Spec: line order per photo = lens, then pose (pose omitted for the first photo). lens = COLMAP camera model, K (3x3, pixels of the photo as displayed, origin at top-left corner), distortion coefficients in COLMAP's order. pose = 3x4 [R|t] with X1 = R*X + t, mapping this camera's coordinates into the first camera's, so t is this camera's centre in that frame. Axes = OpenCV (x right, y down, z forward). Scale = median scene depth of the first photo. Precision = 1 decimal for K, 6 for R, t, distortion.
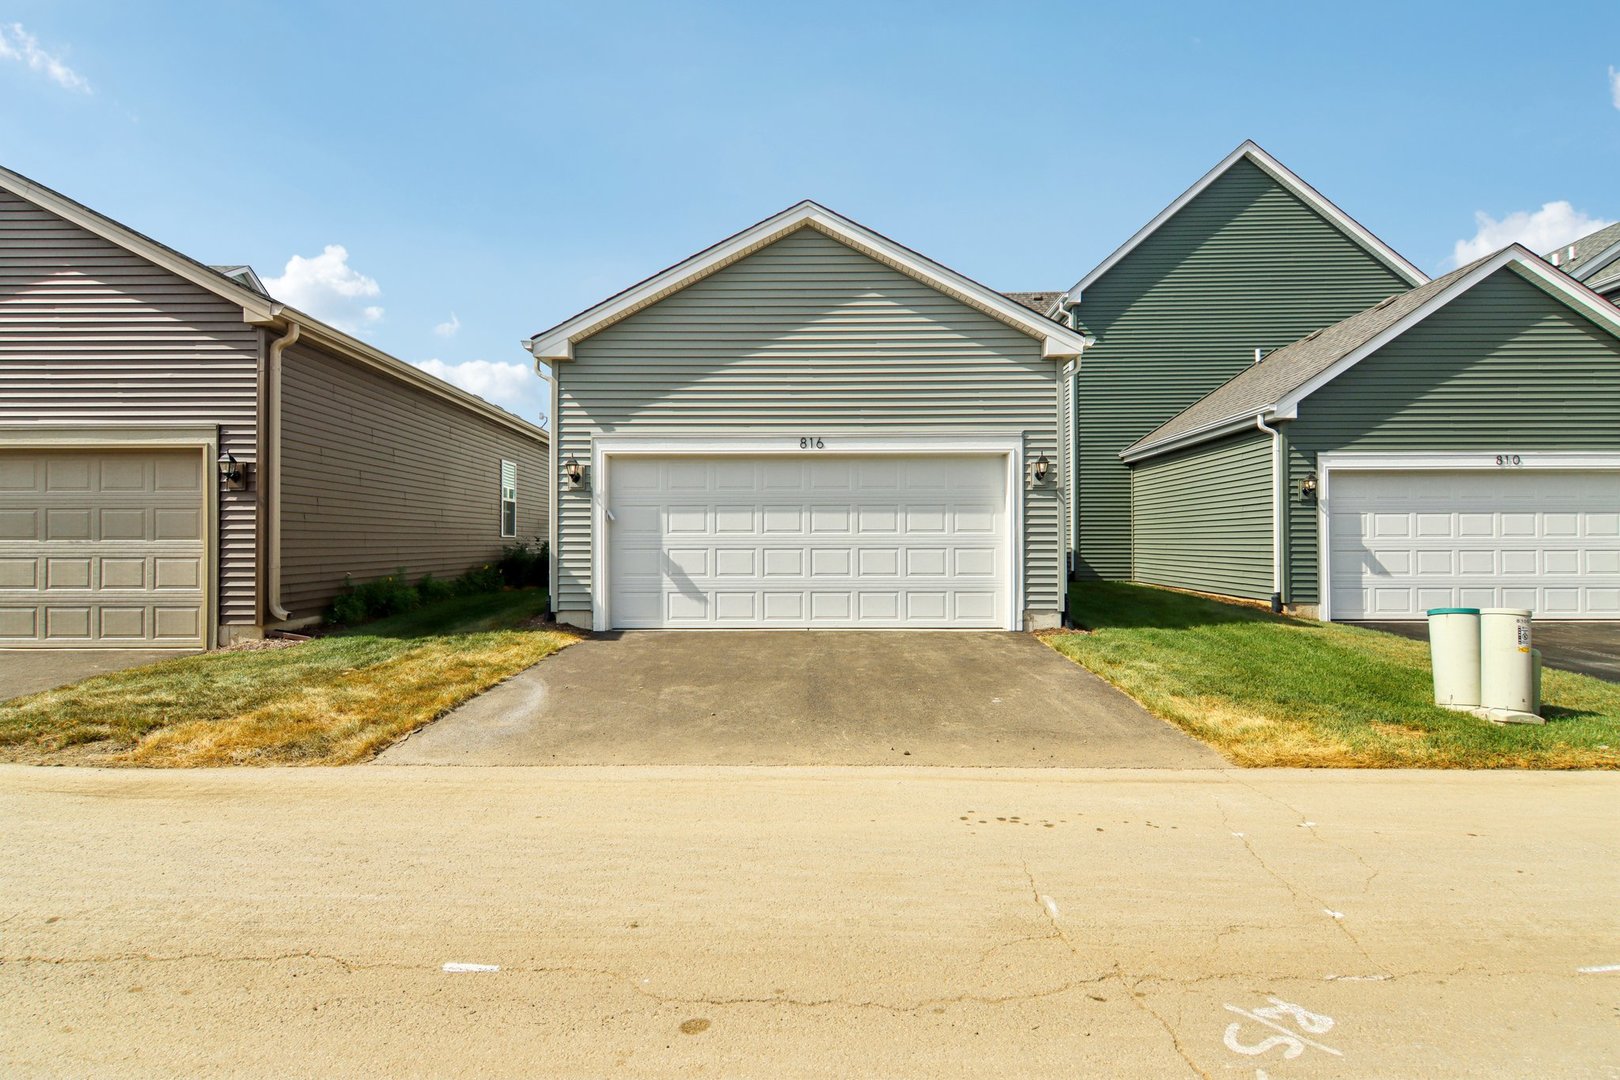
lens RADIAL K [[832.2, 0, 811.0], [0, 832.2, 529.0], [0, 0, 1]] dist [-0.006244, -0.001310]
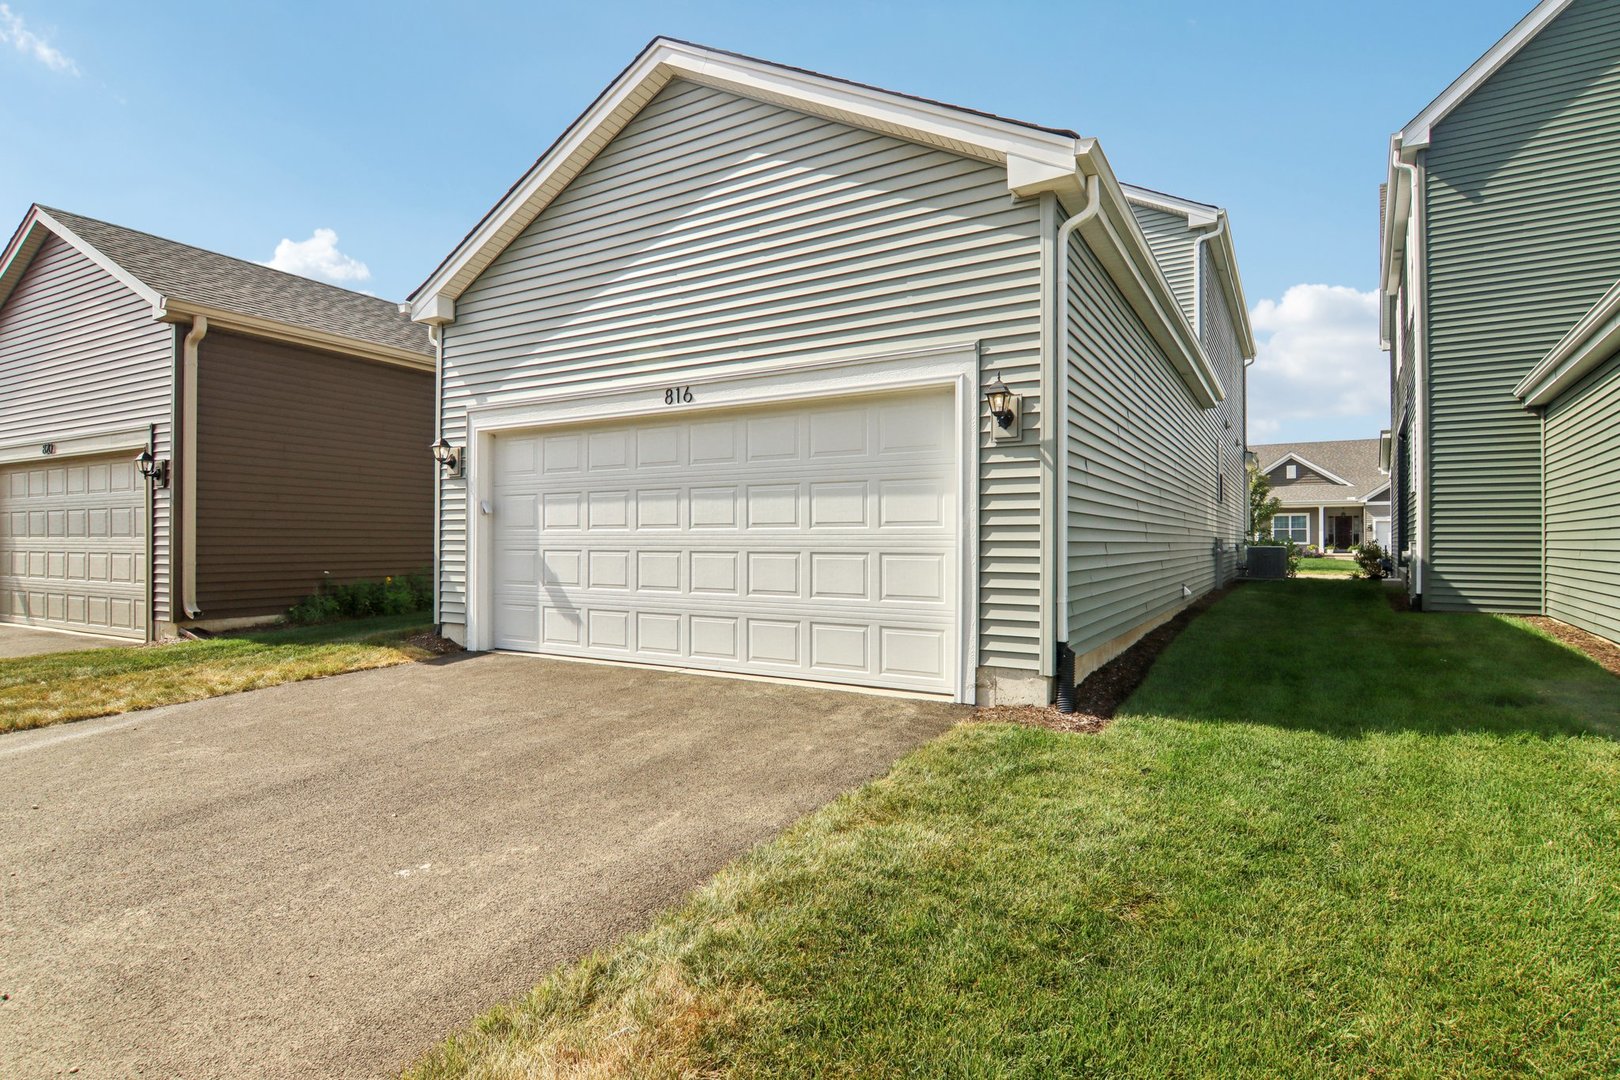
lens RADIAL K [[825.5, 0, 812.8], [0, 825.5, 534.8], [0, 0, 1]] dist [0.024516, -0.028245]
pose [[0.859970, -0.000652, -0.510344, 0.439118], [0.003100, 0.999987, 0.003947, 0.007658], [0.510335, -0.004976, 0.859961, 0.475567]]
